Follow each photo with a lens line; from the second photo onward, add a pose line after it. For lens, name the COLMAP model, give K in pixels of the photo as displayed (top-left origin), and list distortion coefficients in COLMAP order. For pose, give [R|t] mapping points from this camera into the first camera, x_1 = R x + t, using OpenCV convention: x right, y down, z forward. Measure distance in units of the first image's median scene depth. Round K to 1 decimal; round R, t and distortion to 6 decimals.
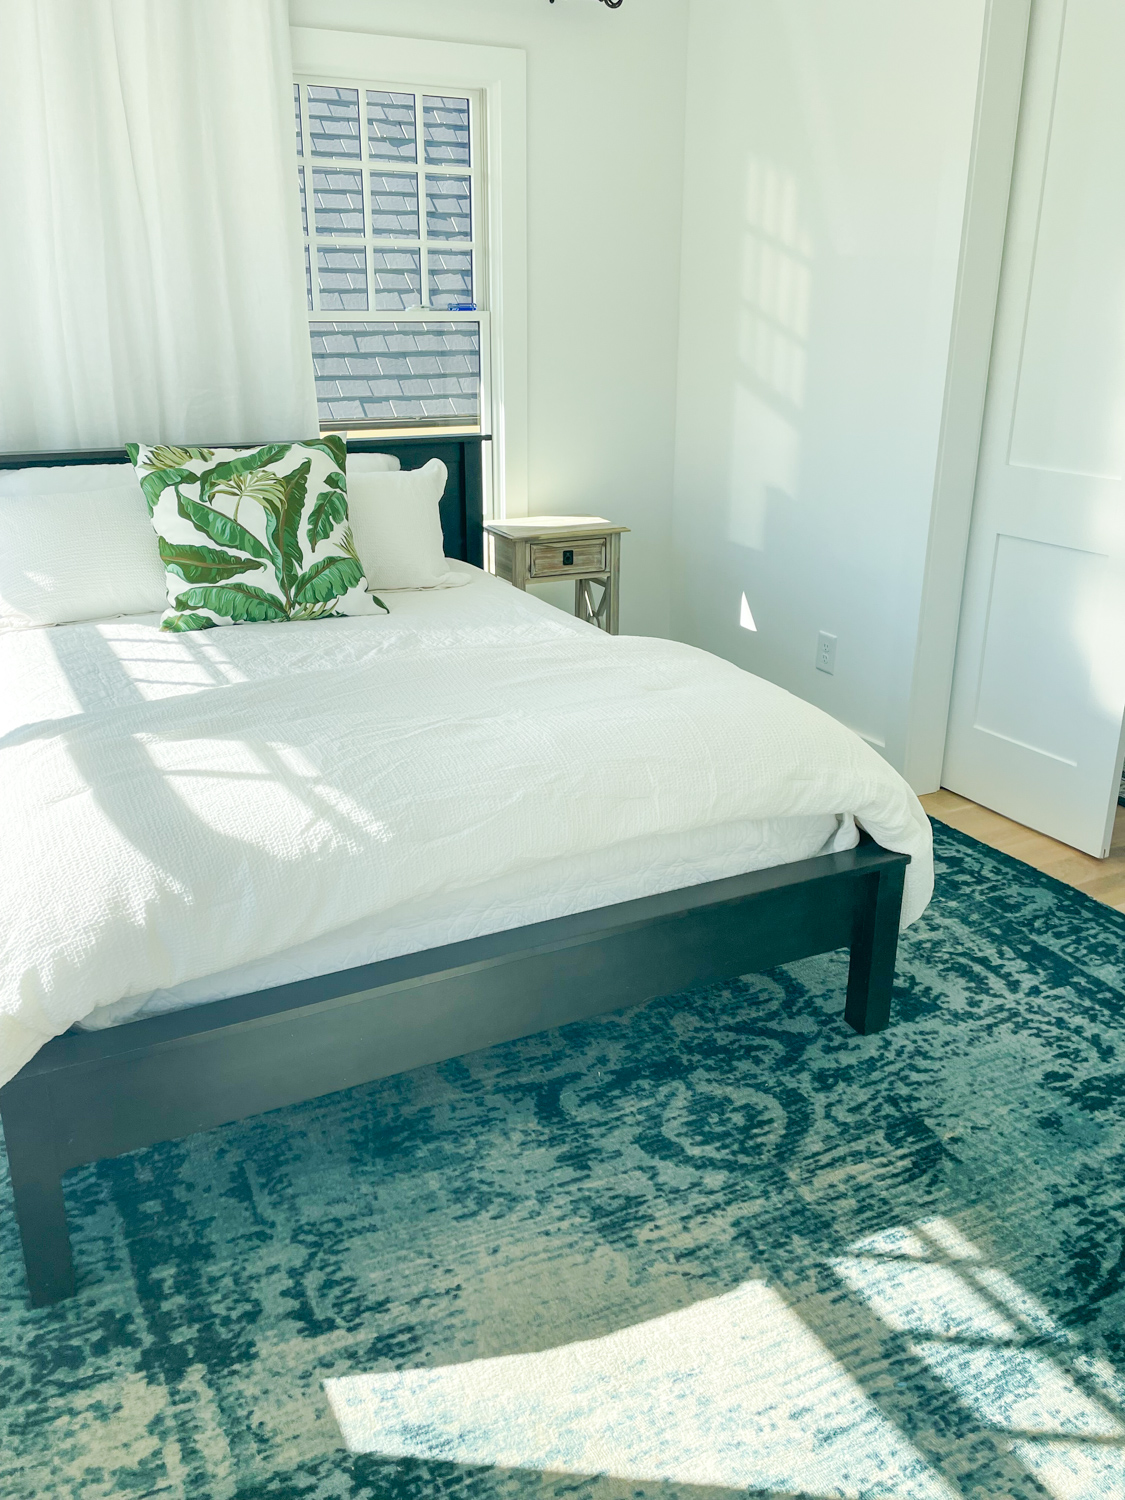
lens RADIAL K [[1209.3, 0, 562.5], [0, 1209.3, 750.0], [0, 0, 1]] dist [0.009634, 0.001201]
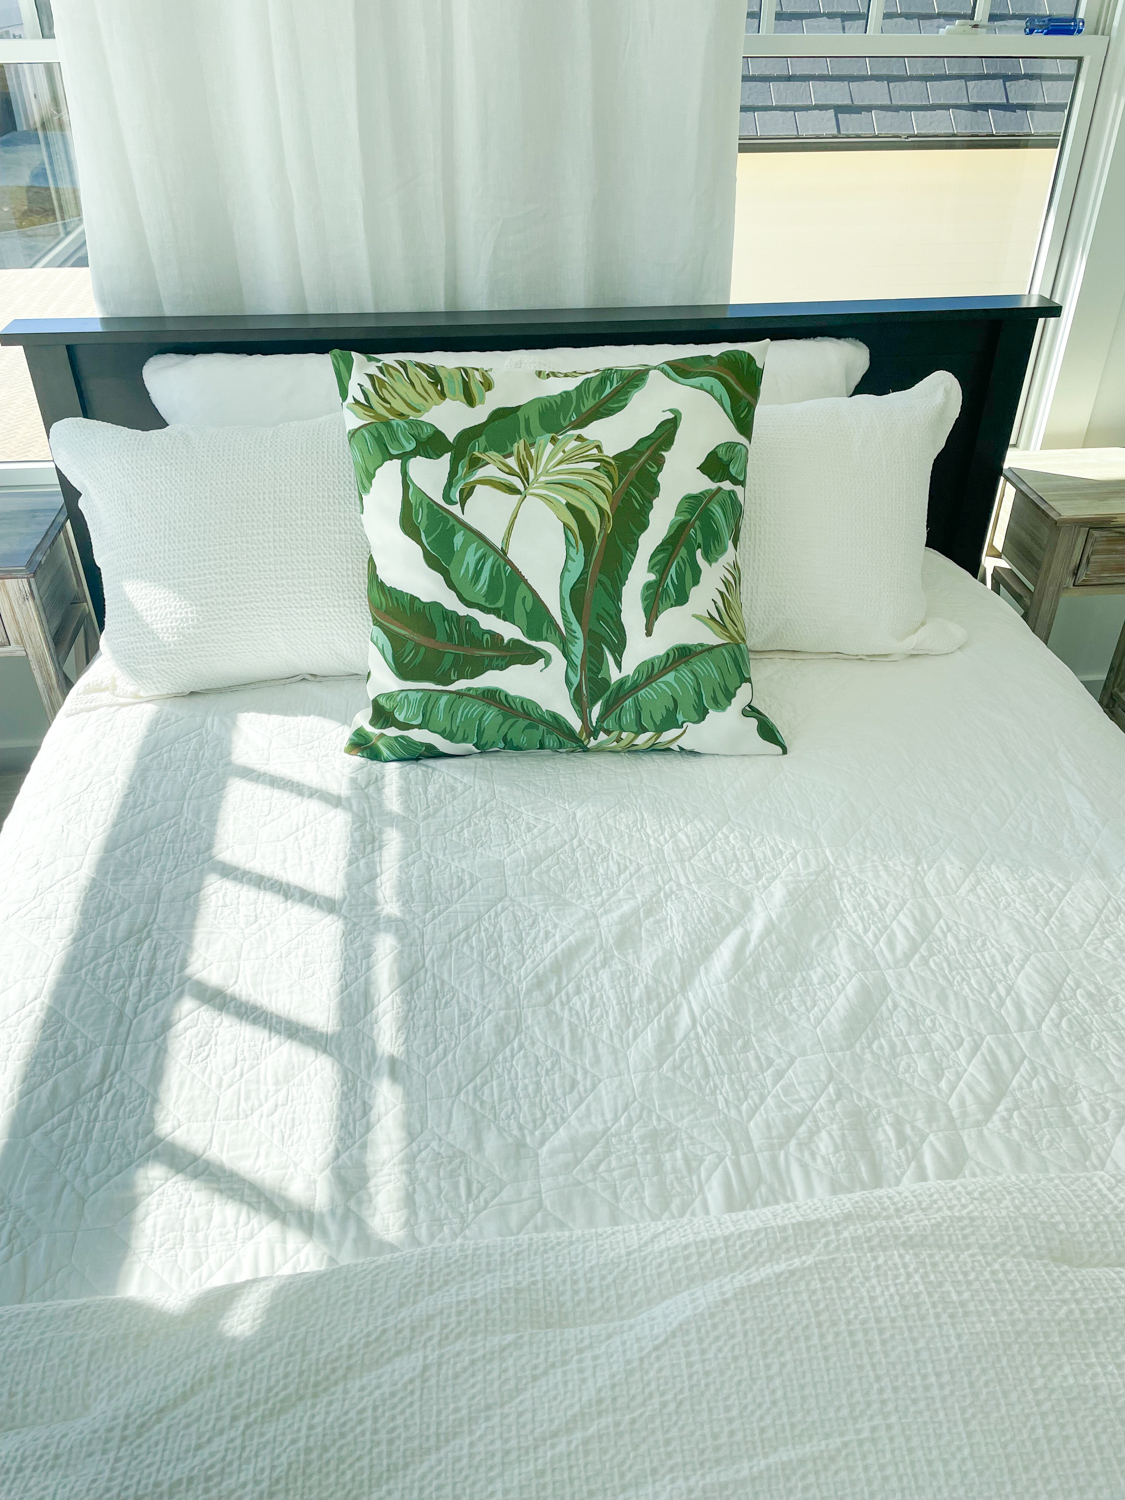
lens RADIAL K [[1122.7, 0, 562.5], [0, 1122.7, 750.0], [0, 0, 1]] dist [0.121512, -0.165657]
pose [[0.933937, 0.199631, -0.296495, -0.095493], [-0.119949, 0.956441, 0.266144, -0.235276], [0.336711, -0.212997, 0.917201, 0.566230]]
